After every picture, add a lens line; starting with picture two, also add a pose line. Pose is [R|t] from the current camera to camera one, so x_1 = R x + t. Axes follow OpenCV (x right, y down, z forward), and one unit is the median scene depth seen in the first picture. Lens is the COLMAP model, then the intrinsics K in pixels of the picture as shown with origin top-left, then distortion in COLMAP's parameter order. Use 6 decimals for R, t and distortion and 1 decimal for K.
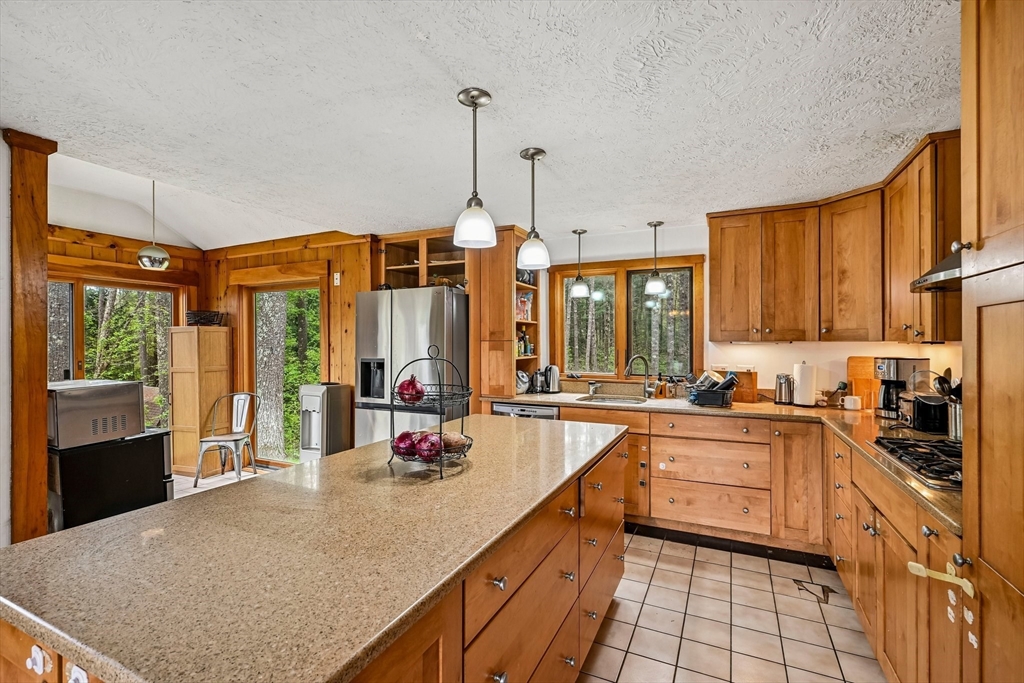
lens RADIAL K [[455.8, 0, 512.0], [0, 455.8, 341.5], [0, 0, 1]] dist [0.000427, -0.000391]
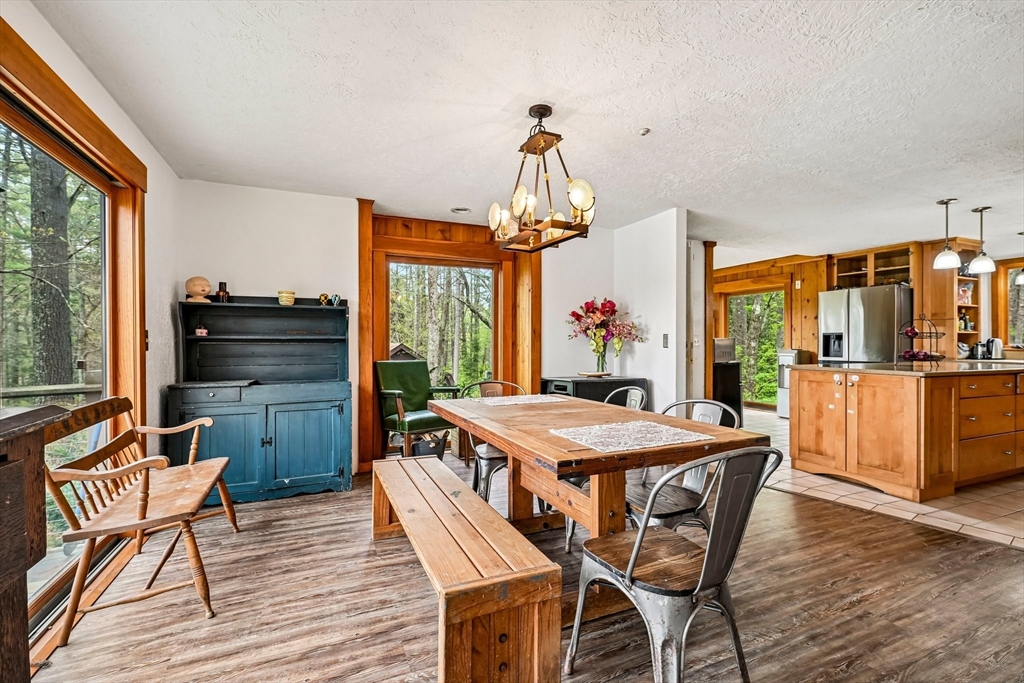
lens RADIAL K [[455.8, 0, 512.0], [0, 455.8, 341.5], [0, 0, 1]] dist [0.000427, -0.000391]
pose [[0.750892, 0.003331, -0.660417, -0.091376], [-0.004131, 0.999991, 0.000348, 0.070592], [0.660412, 0.002467, 0.750899, -0.928337]]
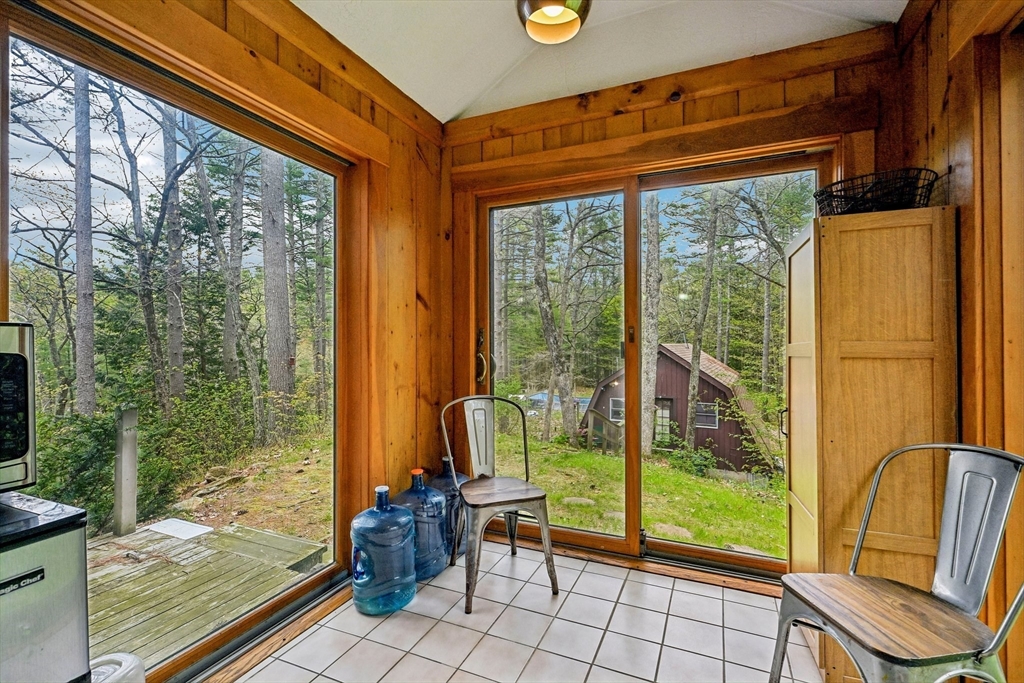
lens RADIAL K [[455.8, 0, 512.0], [0, 455.8, 341.5], [0, 0, 1]] dist [0.000427, -0.000391]
pose [[0.032974, -0.000974, -0.999456, -0.418300], [-0.000858, 0.999999, -0.001003, 0.062697], [0.999456, 0.000891, 0.032973, 0.871978]]
